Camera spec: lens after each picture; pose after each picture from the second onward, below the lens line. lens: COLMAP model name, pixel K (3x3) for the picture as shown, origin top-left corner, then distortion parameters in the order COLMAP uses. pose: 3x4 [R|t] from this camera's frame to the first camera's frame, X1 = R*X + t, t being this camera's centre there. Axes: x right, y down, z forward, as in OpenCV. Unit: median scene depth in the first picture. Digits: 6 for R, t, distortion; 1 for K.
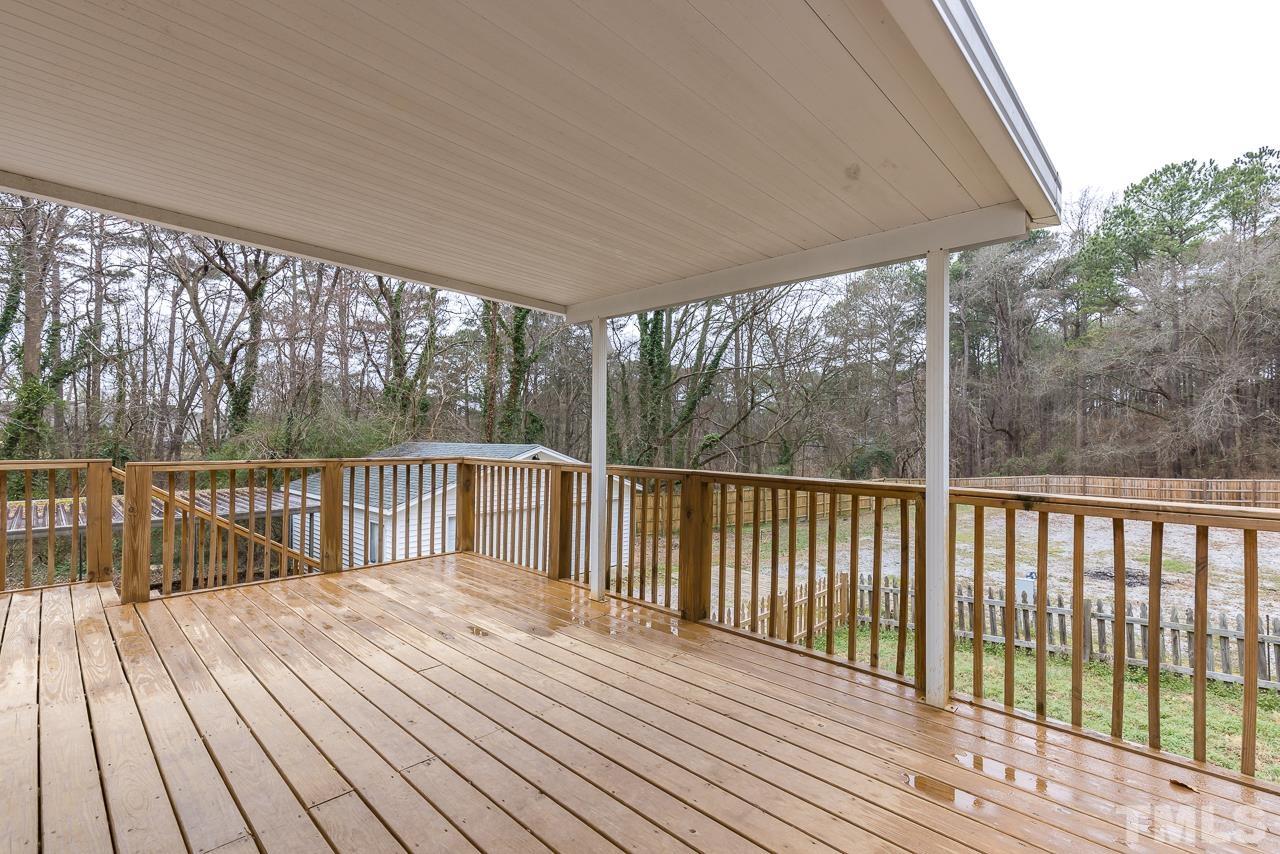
lens RADIAL K [[573.5, 0, 647.1], [0, 573.5, 431.1], [0, 0, 1]] dist [0.000976, 0.000369]
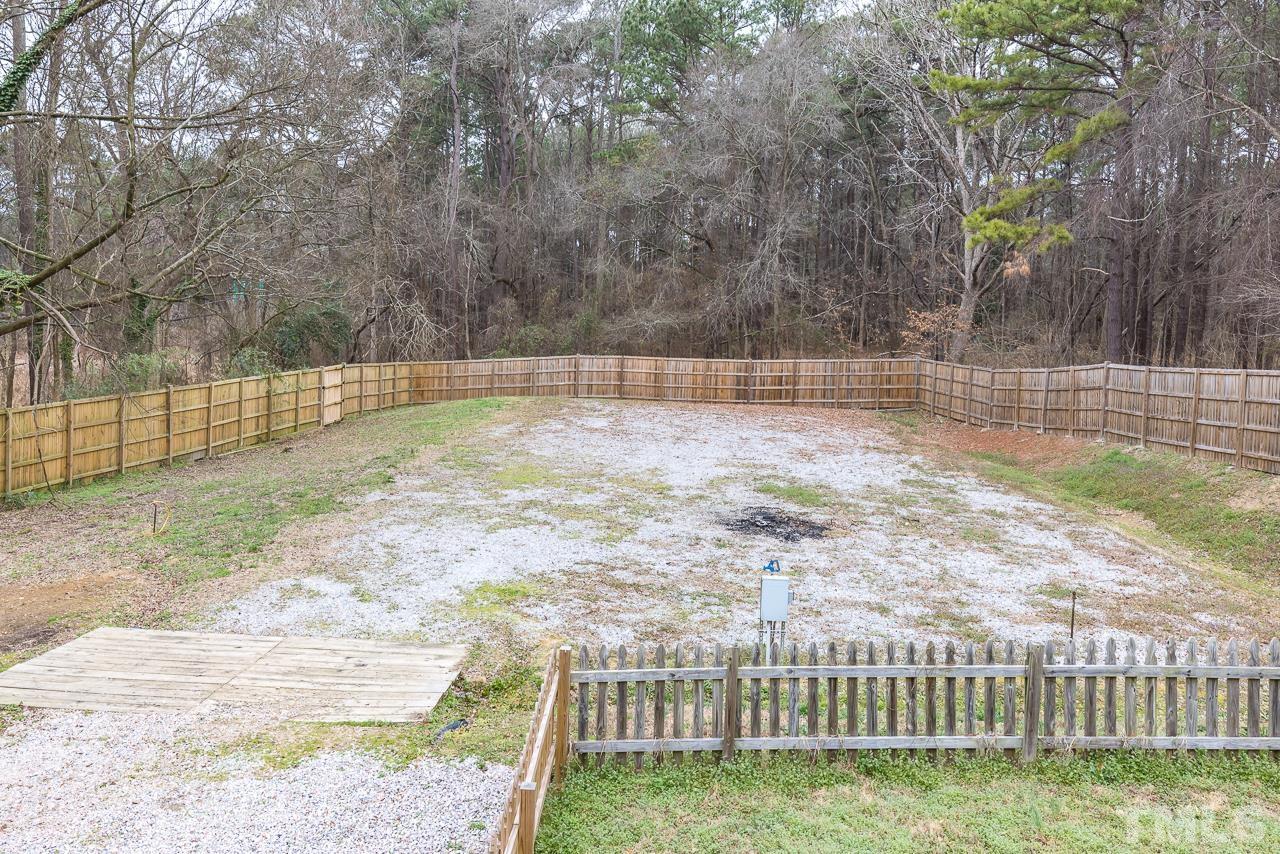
lens RADIAL K [[1005.4, 0, 646.8], [0, 1005.4, 414.8], [0, 0, 1]] dist [0.005589, 0.001128]
pose [[0.738953, -0.052616, 0.671700, -0.162932], [-0.044480, 0.990961, 0.126558, -0.035451], [-0.672288, -0.123398, 0.729933, 0.686622]]
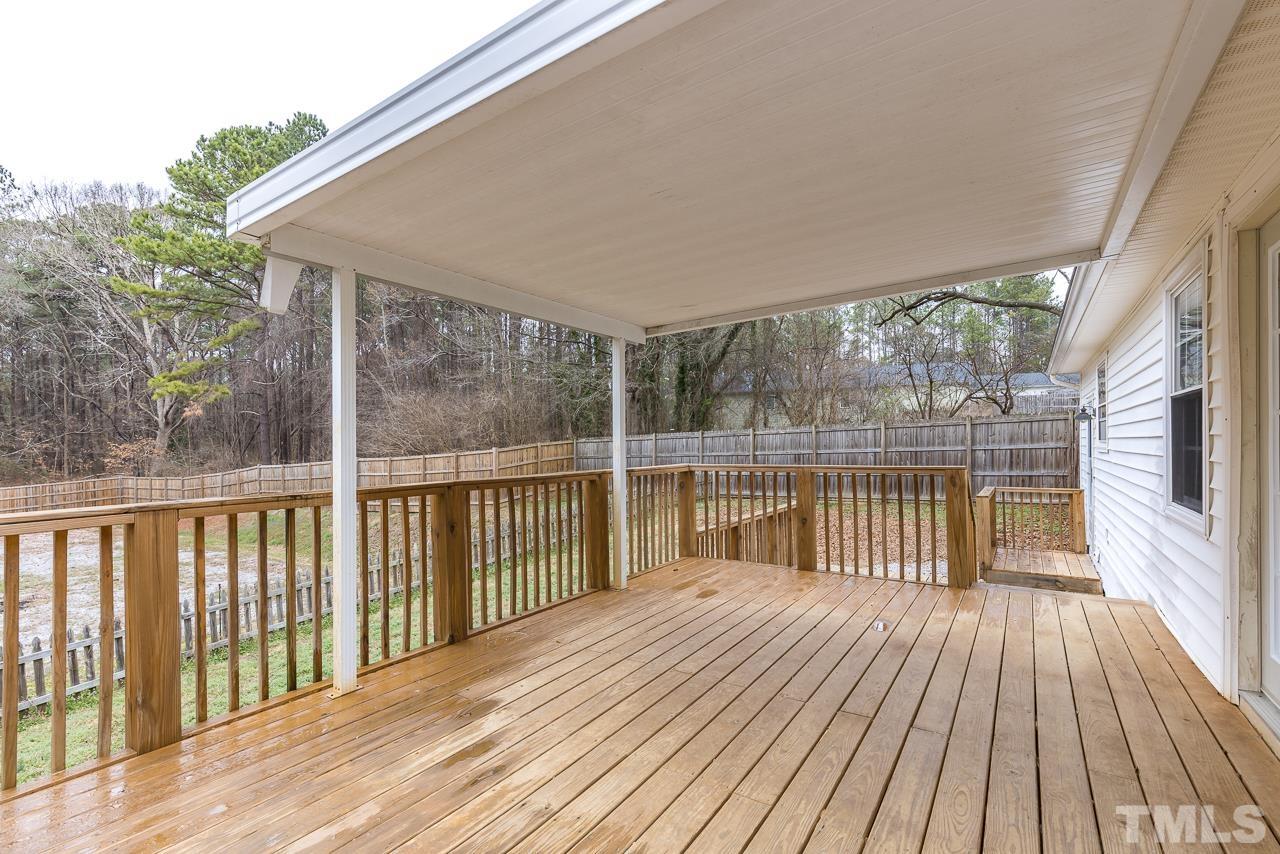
lens RADIAL K [[573.5, 0, 637.0], [0, 573.5, 435.0], [0, 0, 1]] dist [0.000976, 0.000369]
pose [[-0.156895, 0.000782, 0.987615, -0.435127], [0.004317, 0.999991, -0.000106, -0.002516], [-0.987606, 0.004247, -0.156897, 0.415373]]
